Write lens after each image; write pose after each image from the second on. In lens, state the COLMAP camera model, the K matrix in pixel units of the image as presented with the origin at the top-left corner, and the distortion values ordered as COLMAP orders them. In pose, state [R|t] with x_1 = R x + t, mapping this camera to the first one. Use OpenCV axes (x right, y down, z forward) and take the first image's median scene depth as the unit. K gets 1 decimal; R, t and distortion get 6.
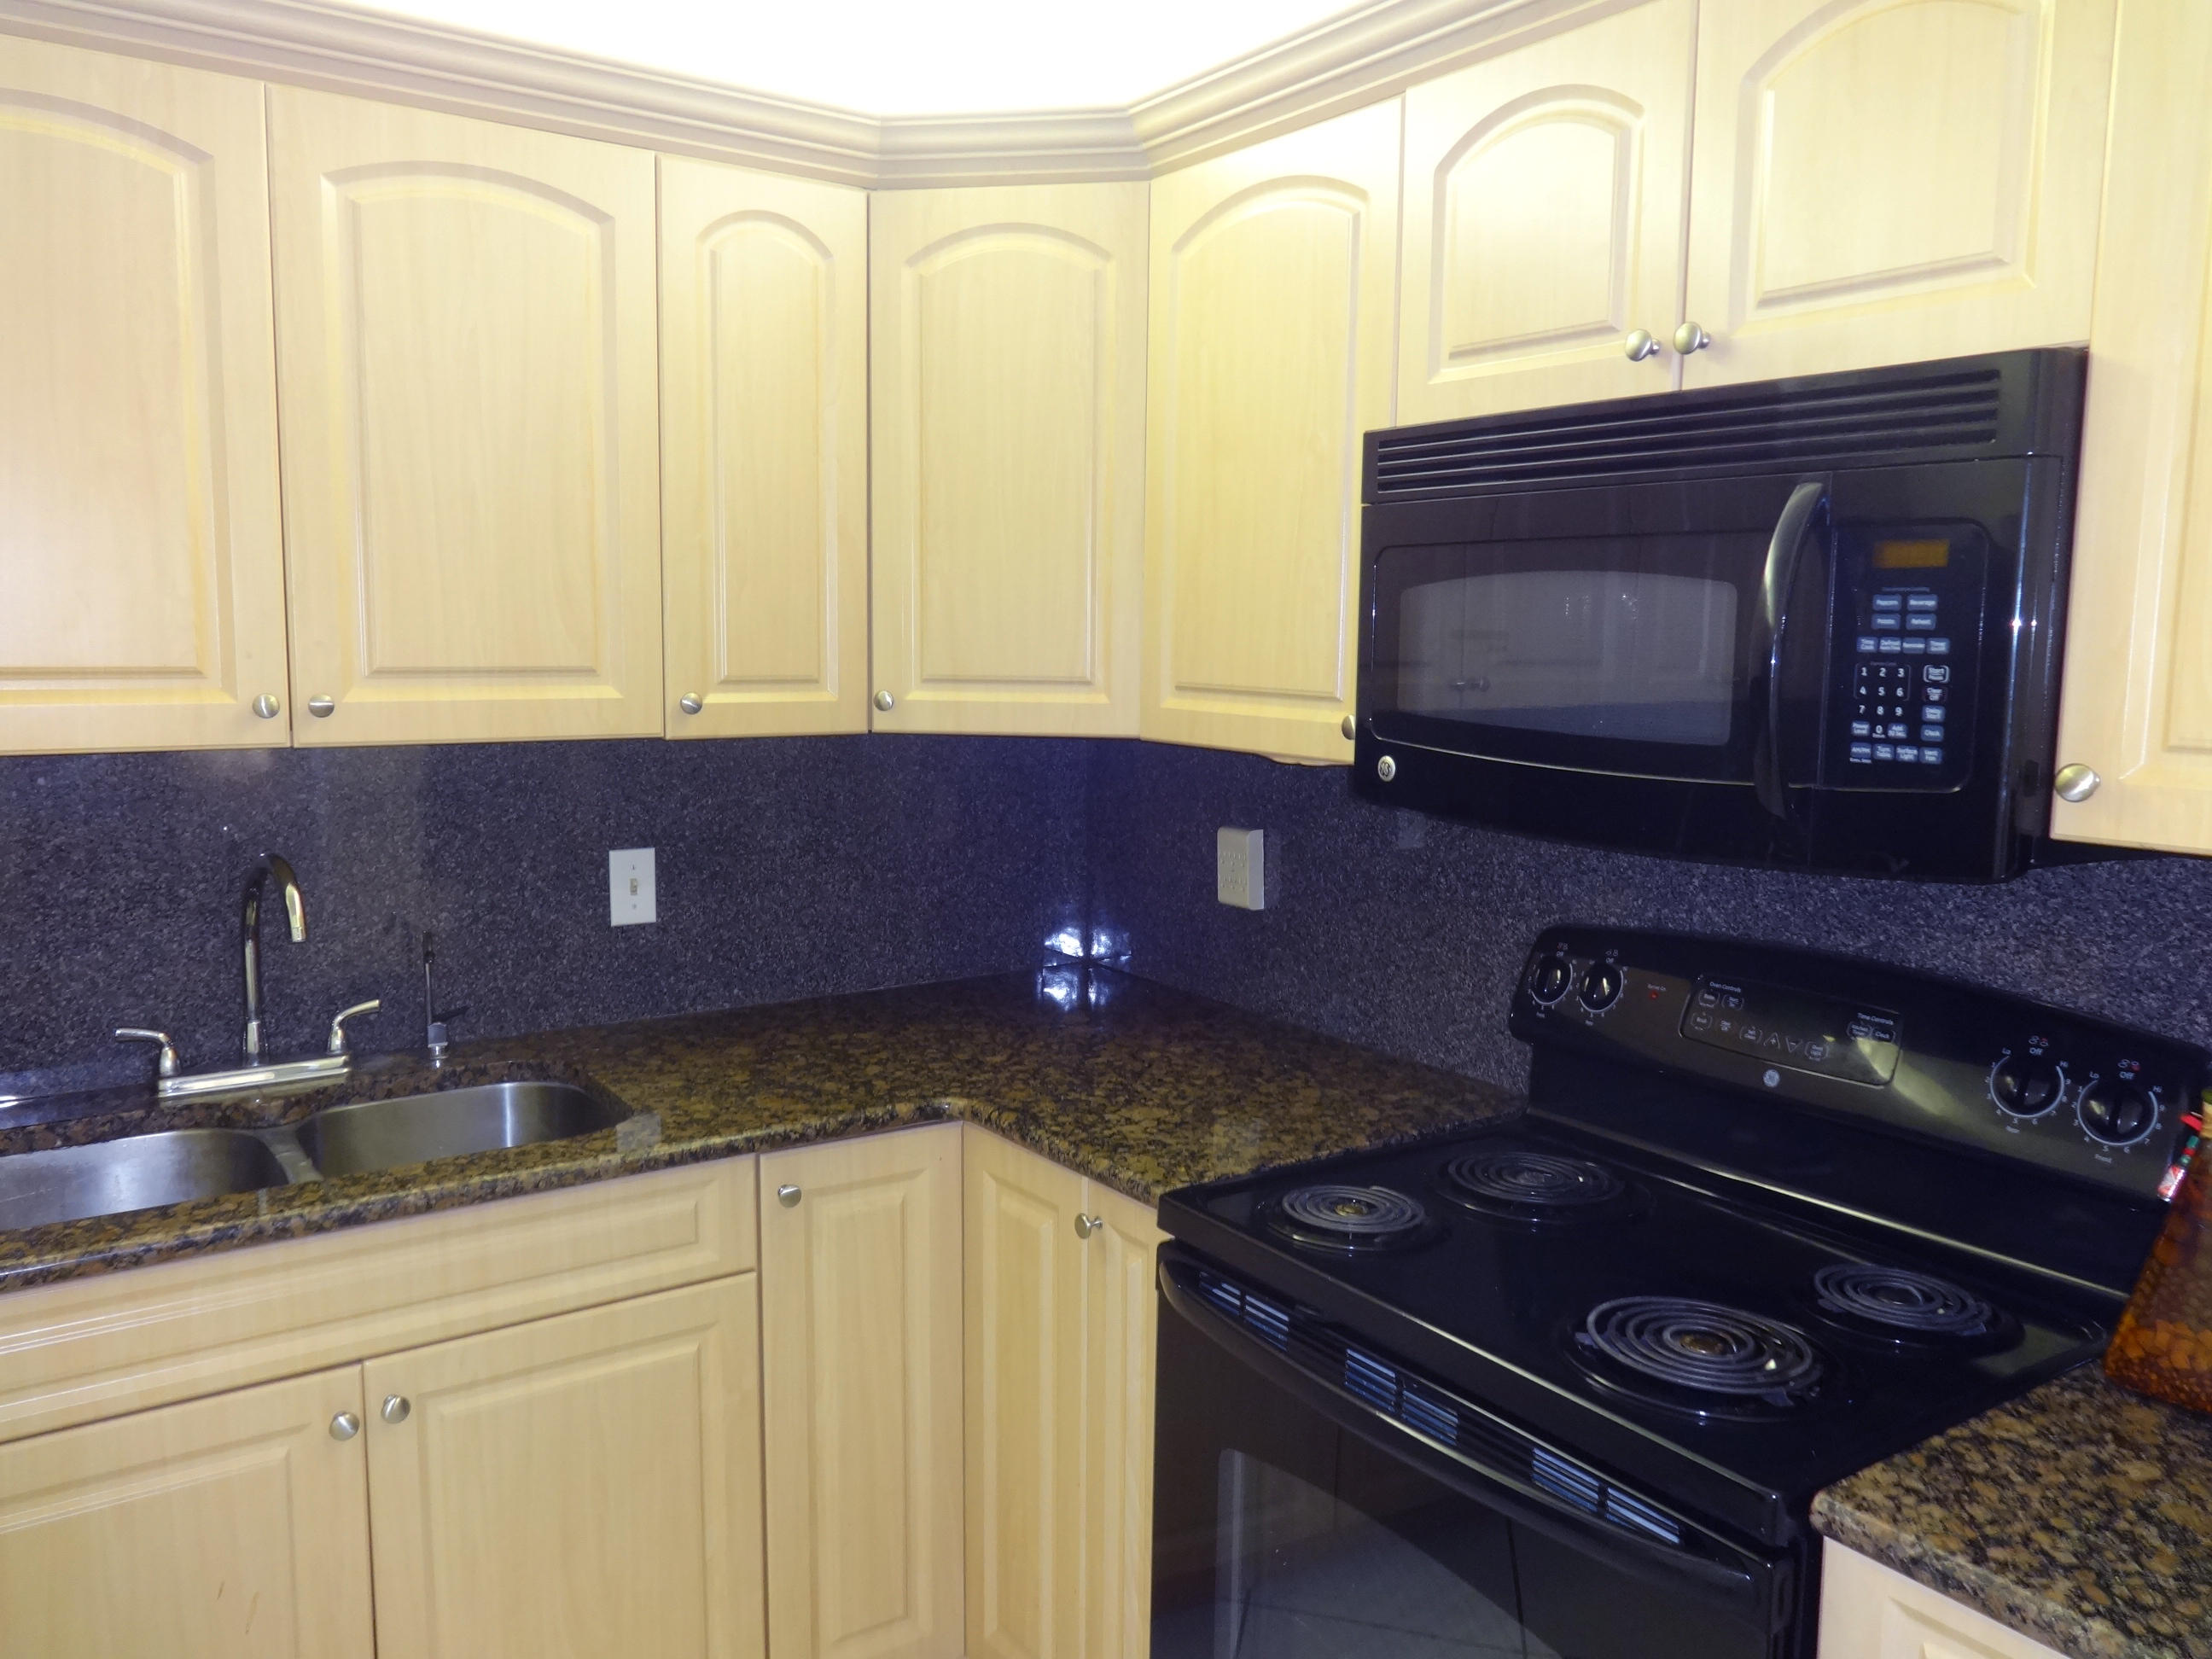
lens RADIAL K [[1637.9, 0, 1103.6], [0, 1637.9, 823.7], [0, 0, 1]] dist [-0.018424, 0.001979]
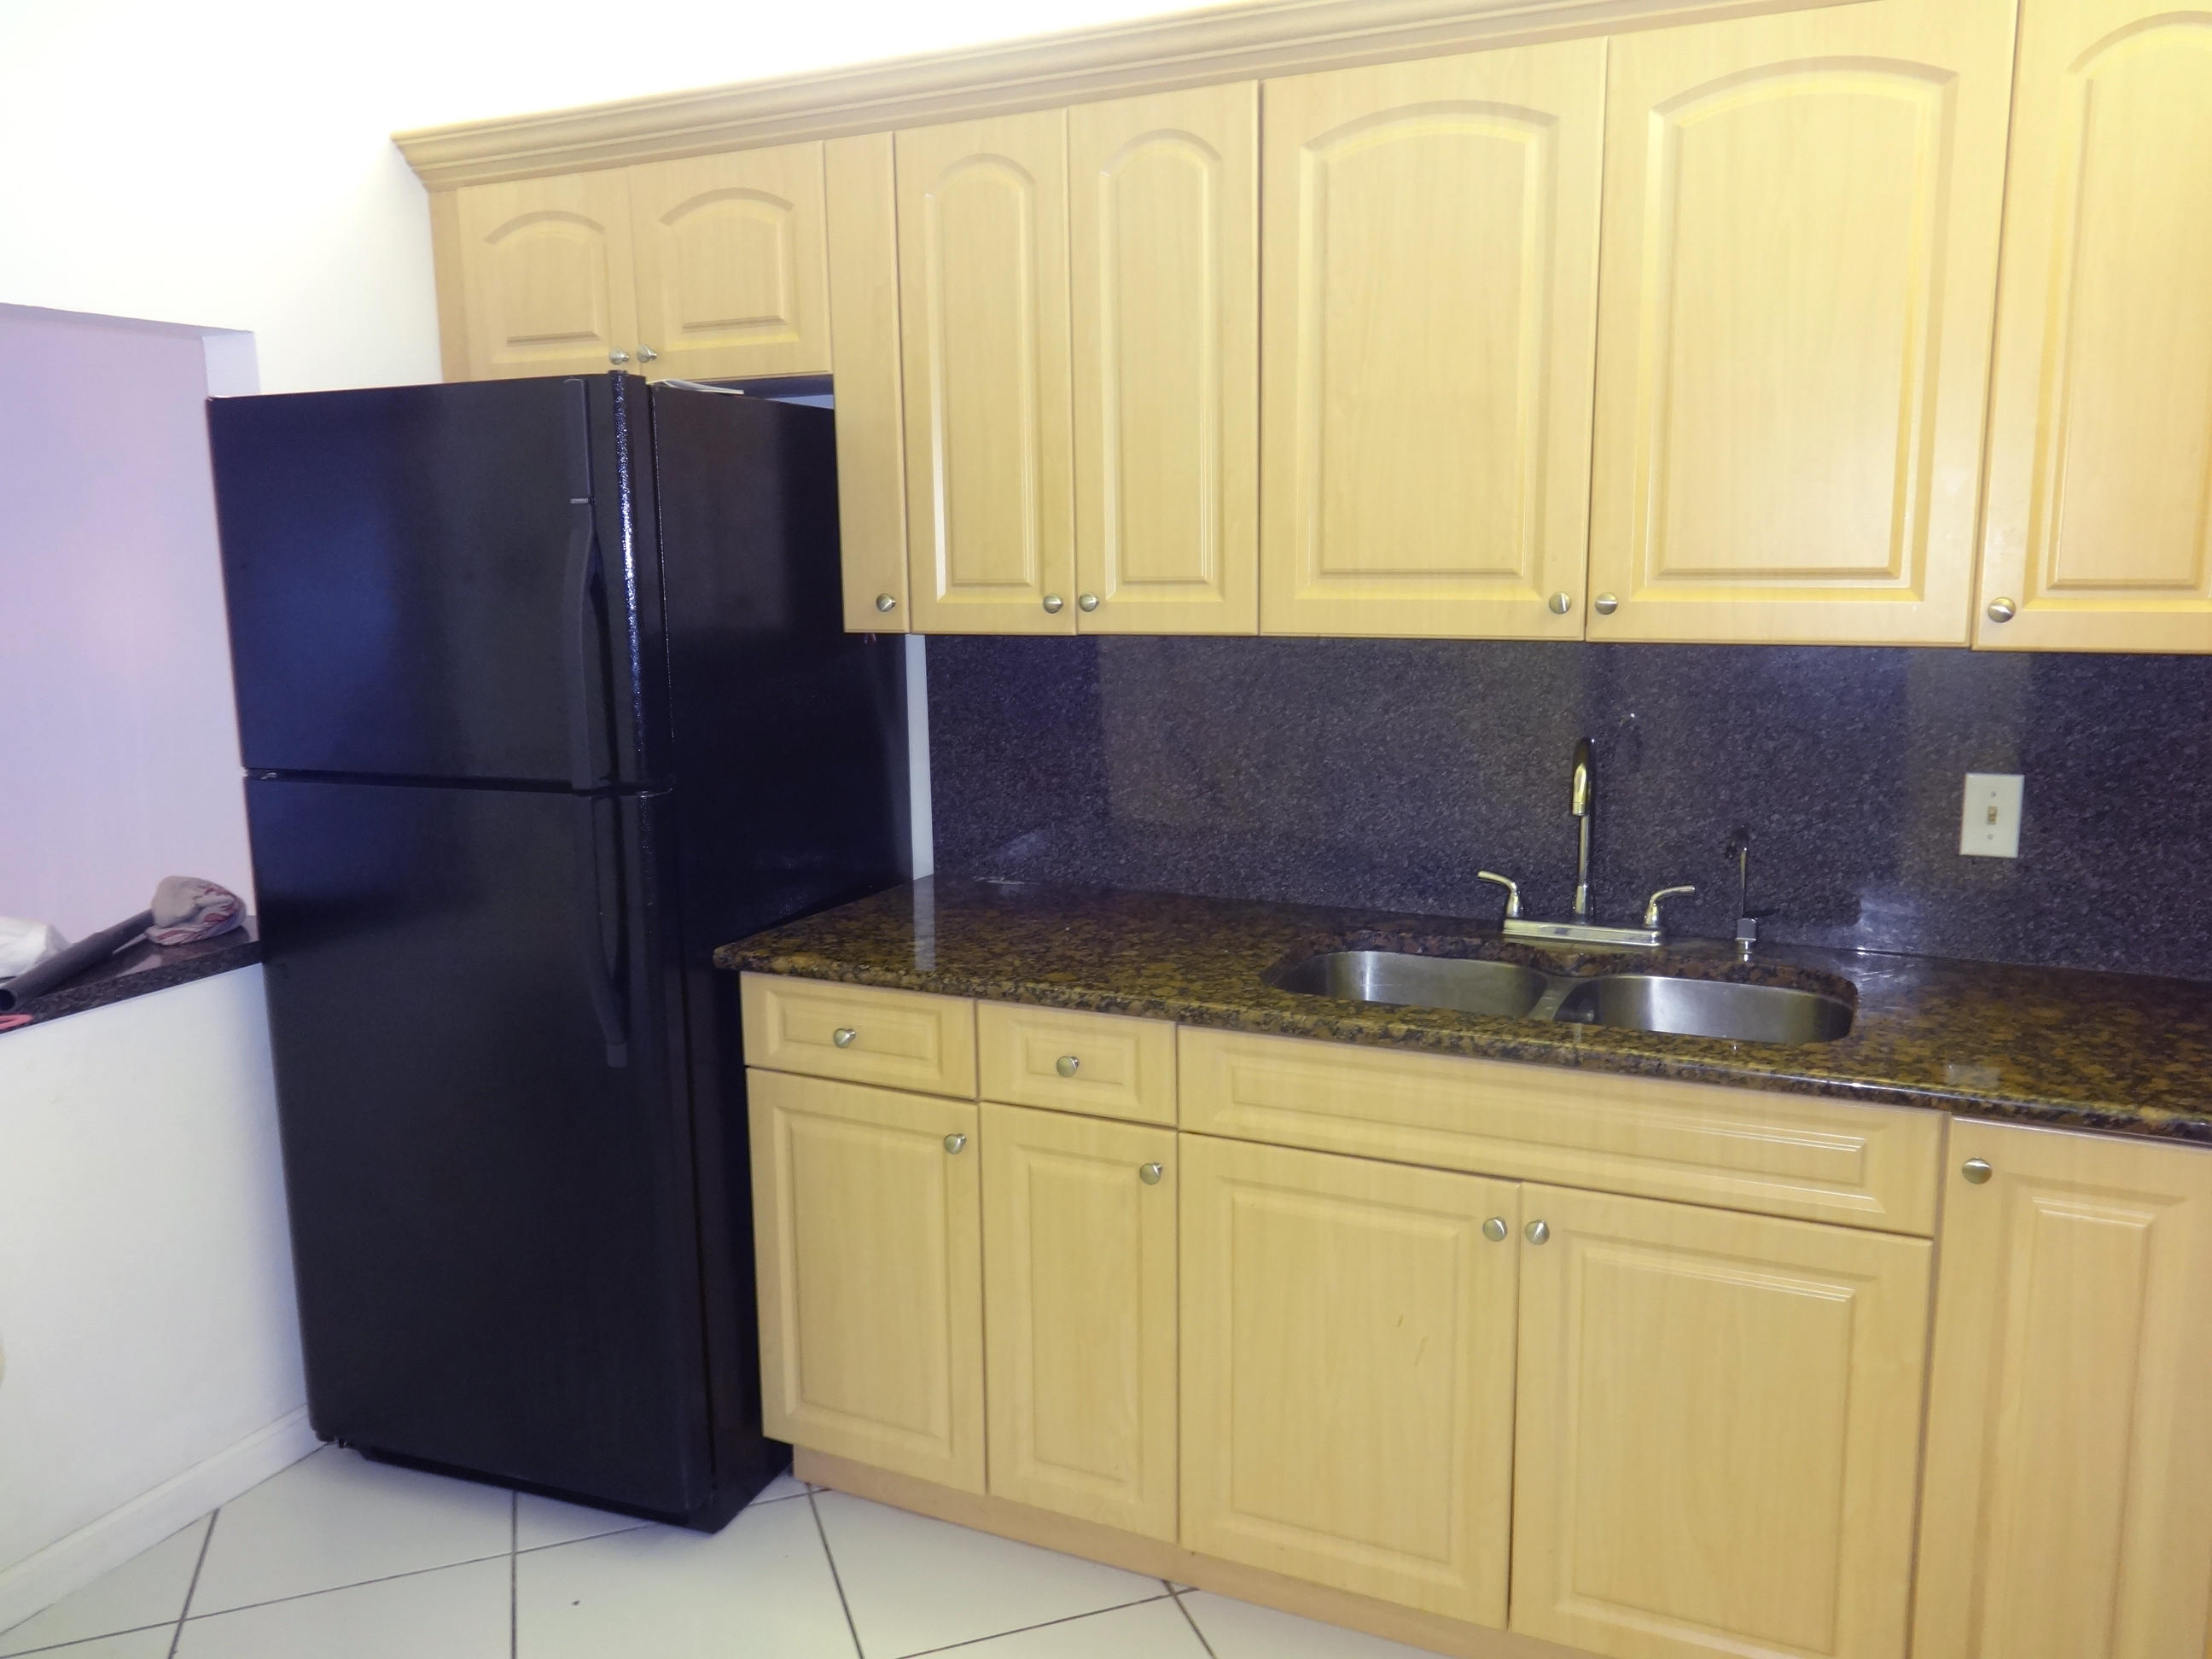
lens RADIAL K [[1637.9, 0, 1059.9], [0, 1637.9, 823.9], [0, 0, 1]] dist [-0.018424, 0.001979]
pose [[0.492338, 0.129593, -0.860703, 0.288985], [-0.084257, 0.991306, 0.101060, -0.005411], [0.866316, 0.022765, 0.498977, 0.123022]]
